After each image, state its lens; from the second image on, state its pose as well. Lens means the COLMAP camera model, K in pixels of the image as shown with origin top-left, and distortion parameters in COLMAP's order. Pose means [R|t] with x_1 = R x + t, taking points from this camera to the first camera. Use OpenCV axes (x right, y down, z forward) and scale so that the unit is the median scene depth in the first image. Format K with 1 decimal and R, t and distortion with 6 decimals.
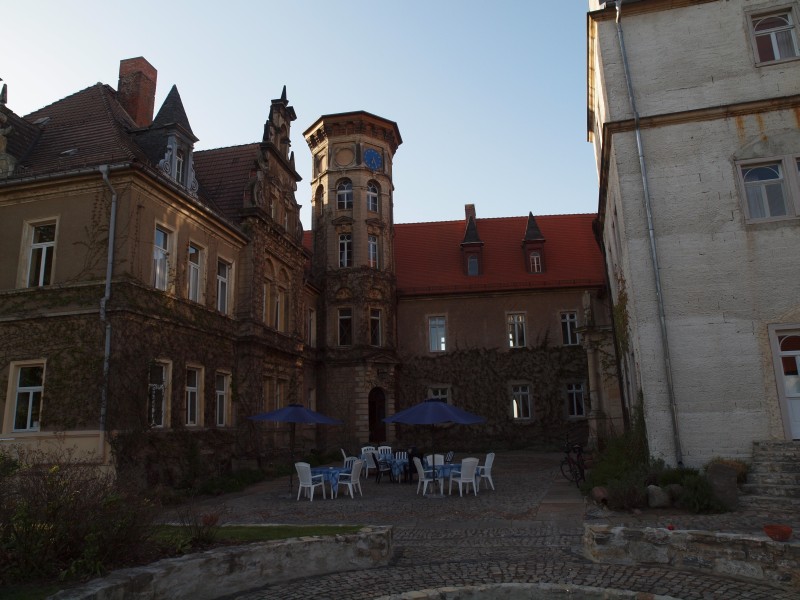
lens RADIAL K [[562.0, 0, 400.0], [0, 562.0, 300.0], [0, 0, 1]] dist [-0.145494, 0.121653]
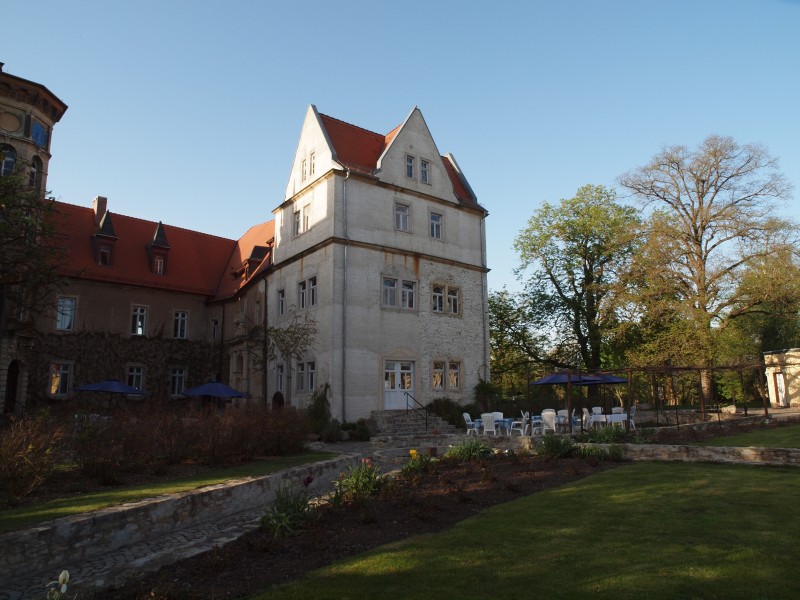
lens RADIAL K [[562.0, 0, 400.0], [0, 562.0, 300.0], [0, 0, 1]] dist [-0.145494, 0.121653]
pose [[0.600322, 0.155925, 0.784411, -0.399885], [-0.179692, 0.982030, -0.057686, -0.022298], [-0.779310, -0.106323, 0.617553, -0.150132]]
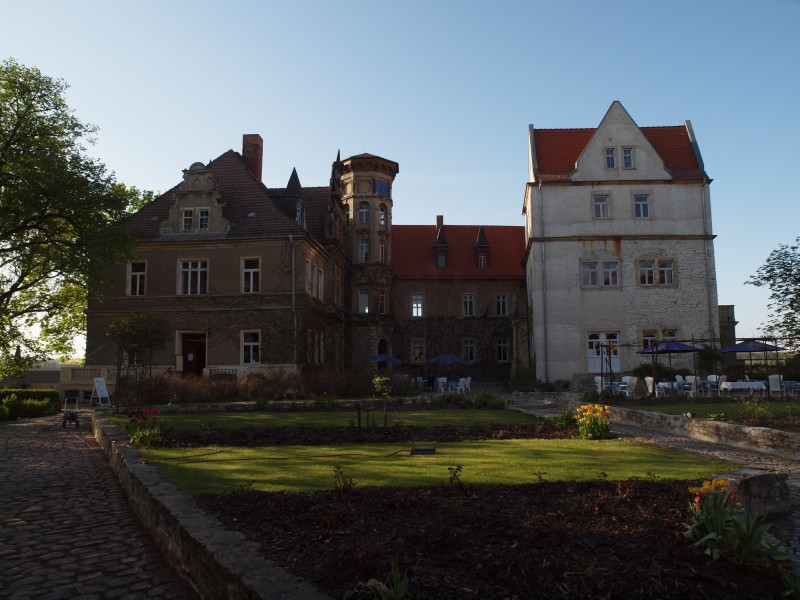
lens RADIAL K [[562.0, 0, 400.0], [0, 562.0, 300.0], [0, 0, 1]] dist [-0.145494, 0.121653]
pose [[0.990011, 0.037340, 0.135956, -0.209475], [-0.051808, 0.993176, 0.104482, -0.122686], [-0.131127, -0.110482, 0.985190, -0.558502]]
